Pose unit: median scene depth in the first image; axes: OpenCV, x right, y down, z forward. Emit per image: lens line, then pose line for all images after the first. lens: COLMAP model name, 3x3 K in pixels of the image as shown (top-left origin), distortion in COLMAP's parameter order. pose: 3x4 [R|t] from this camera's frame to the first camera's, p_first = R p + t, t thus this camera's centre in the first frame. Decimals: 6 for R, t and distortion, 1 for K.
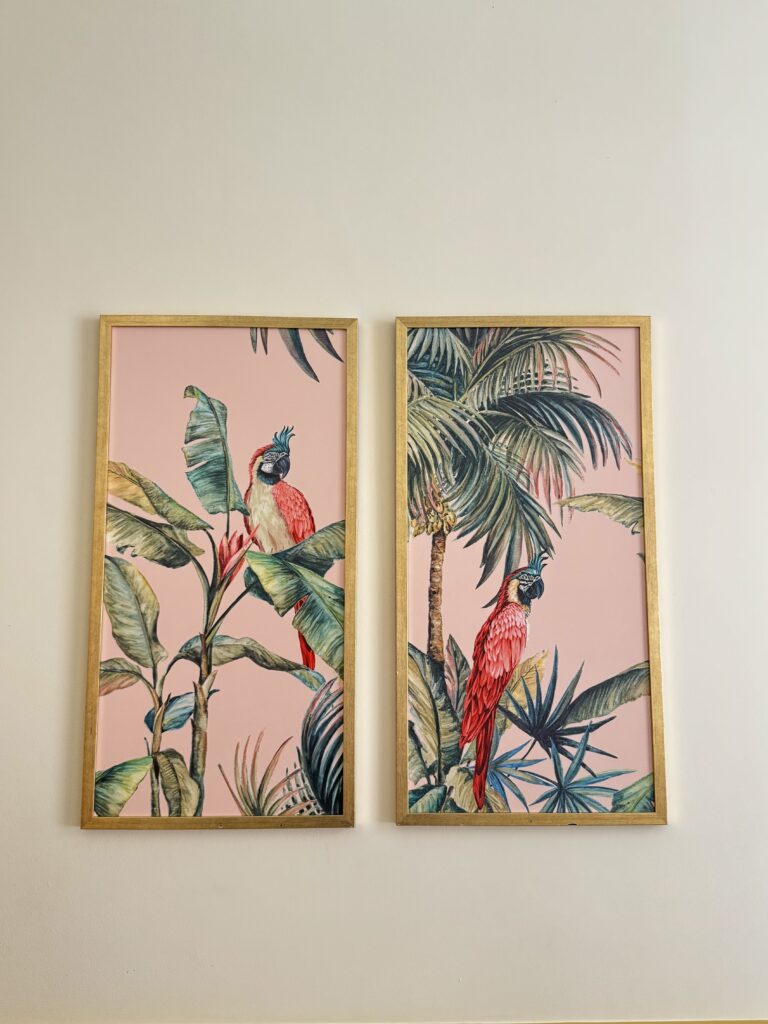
lens RADIAL K [[844.8, 0, 384.1], [0, 844.8, 506.7], [0, 0, 1]] dist [0.061096, -0.012263]
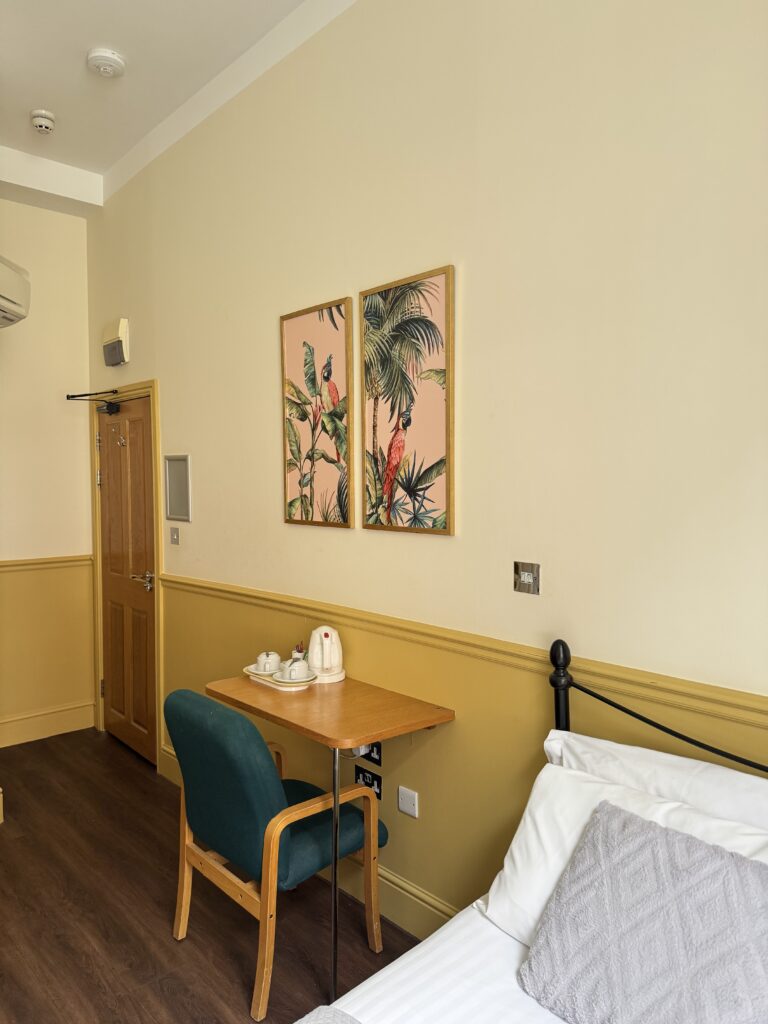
lens RADIAL K [[722.4, 0, 384.7], [0, 722.4, 511.9], [0, 0, 1]] dist [0.022784, -0.023897]
pose [[0.657597, 0.035565, -0.752530, 1.446141], [0.122108, 0.980645, 0.153050, 0.037861], [0.743408, -0.192535, 0.640527, -0.184790]]
